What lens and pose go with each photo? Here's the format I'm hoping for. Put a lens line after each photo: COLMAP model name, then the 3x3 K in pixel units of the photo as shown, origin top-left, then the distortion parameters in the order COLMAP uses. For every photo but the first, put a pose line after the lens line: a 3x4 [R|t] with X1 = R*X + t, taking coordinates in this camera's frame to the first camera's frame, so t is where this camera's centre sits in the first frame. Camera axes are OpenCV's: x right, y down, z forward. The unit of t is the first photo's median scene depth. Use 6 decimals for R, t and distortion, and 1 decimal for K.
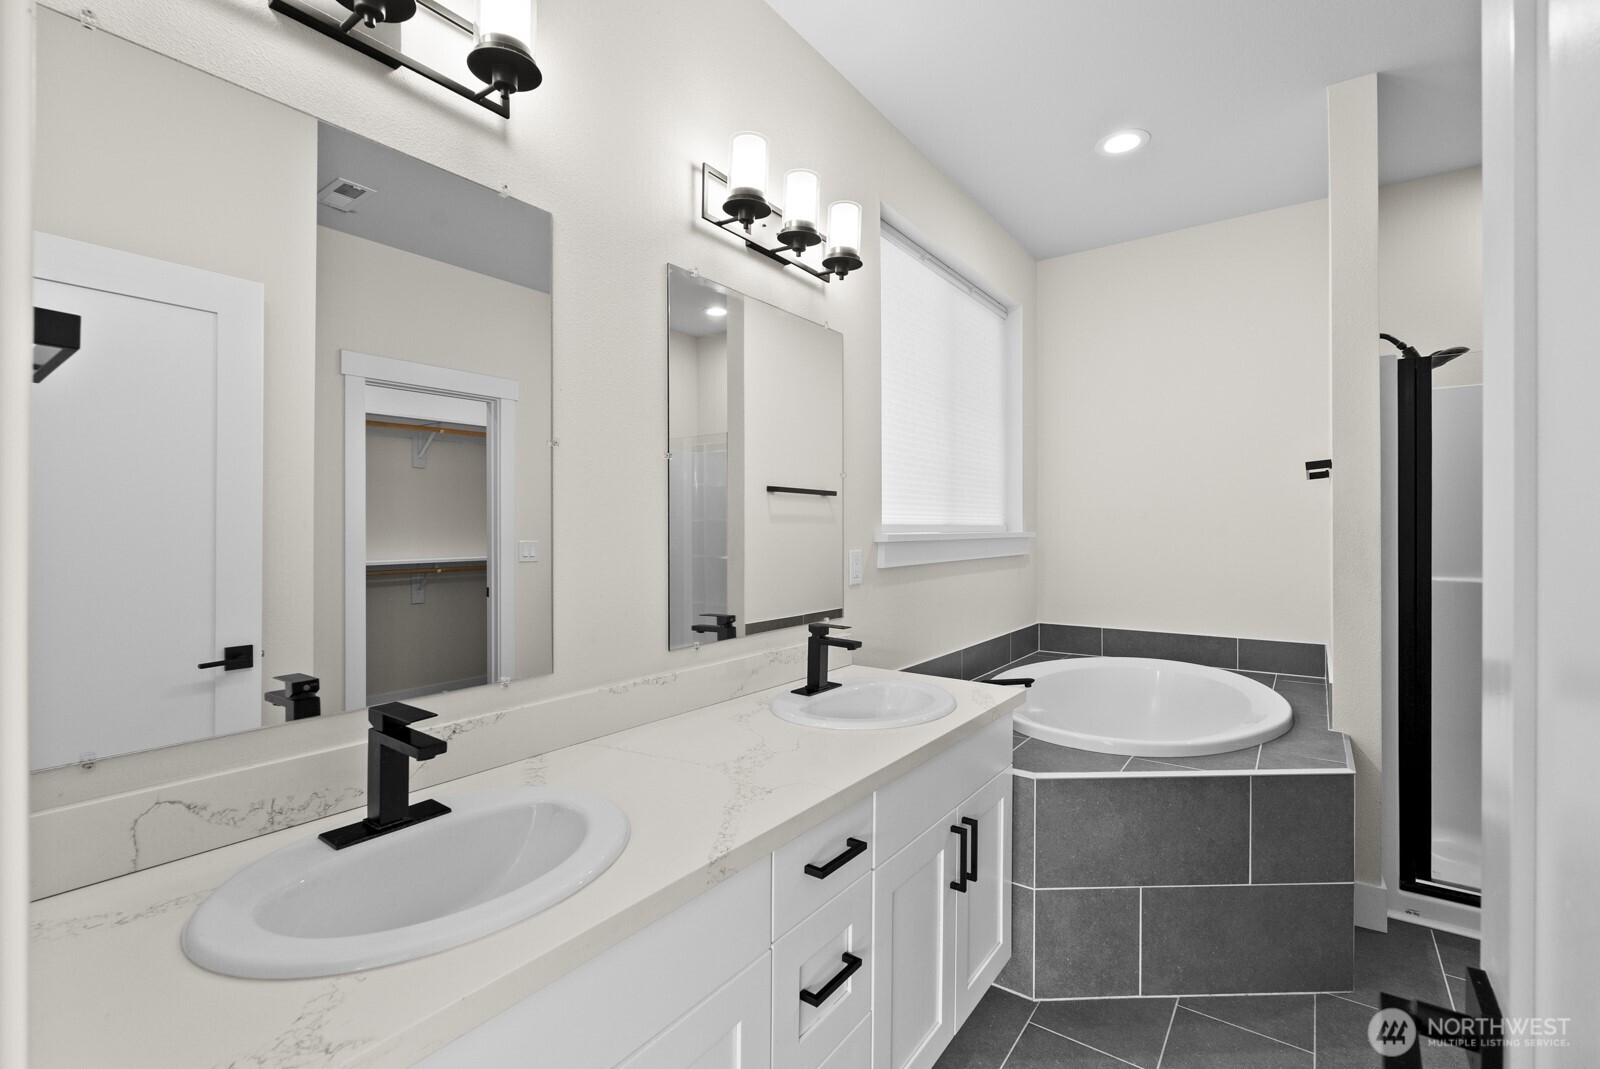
lens RADIAL K [[704.6, 0, 794.3], [0, 704.6, 529.0], [0, 0, 1]] dist [-0.002372, -0.000447]
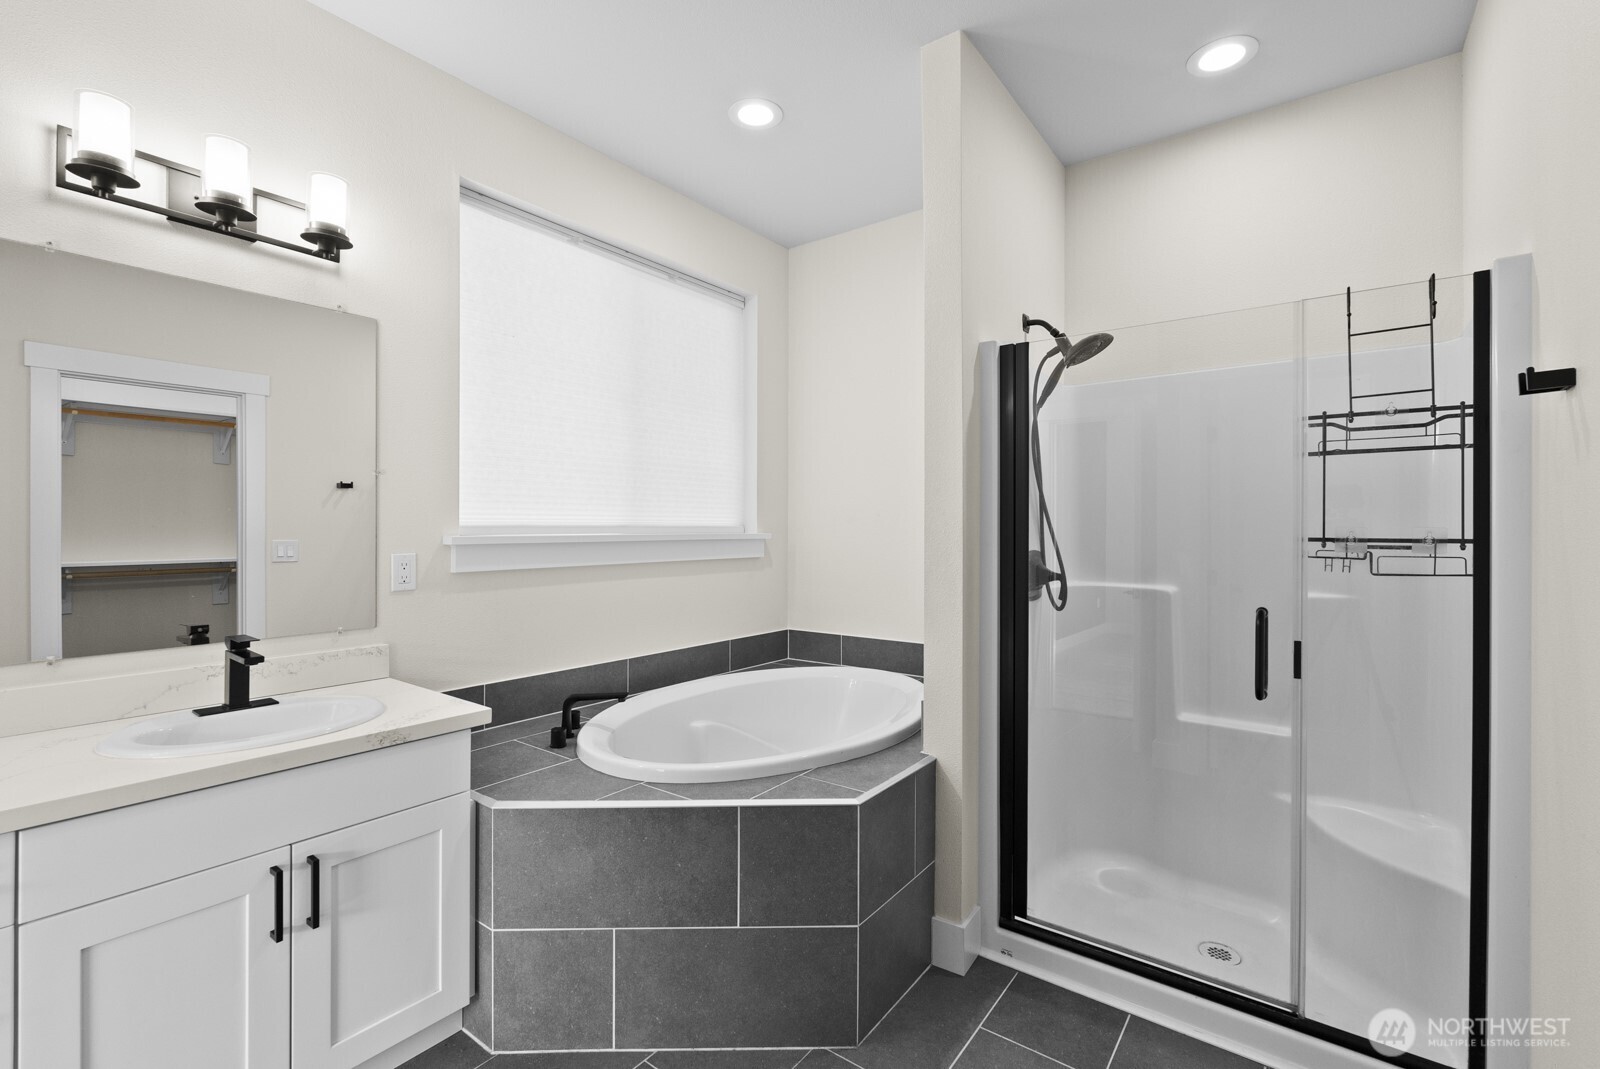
lens RADIAL K [[708.6, 0, 797.8], [0, 708.6, 527.7], [0, 0, 1]] dist [-0.003688, -0.000216]
pose [[0.999947, 0.002574, -0.010000, 0.729214], [-0.002567, 0.999996, 0.000682, -0.006503], [0.010002, -0.000656, 0.999950, 0.094680]]
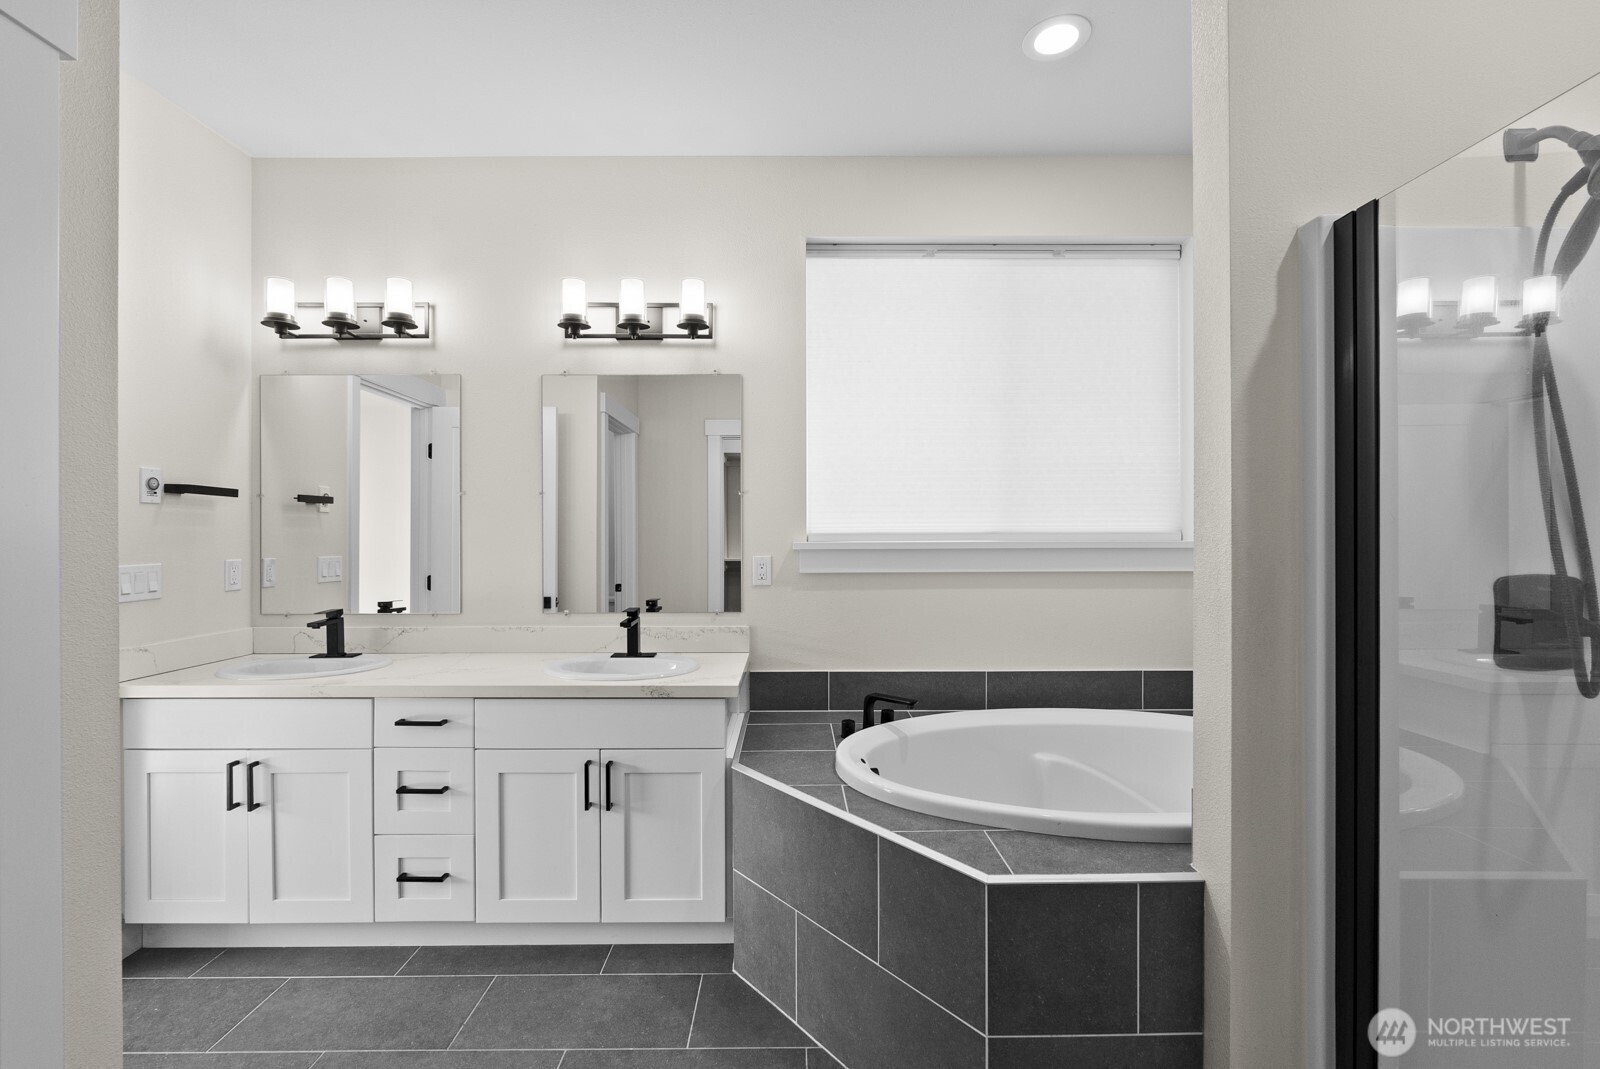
lens RADIAL K [[705.6, 0, 798.7], [0, 705.6, 535.5], [0, 0, 1]] dist [-0.003280, -0.000328]
pose [[0.598769, -0.000118, -0.800922, 1.256674], [0.002913, 0.999994, 0.002031, -0.006385], [0.800917, -0.003549, 0.598765, 0.422263]]
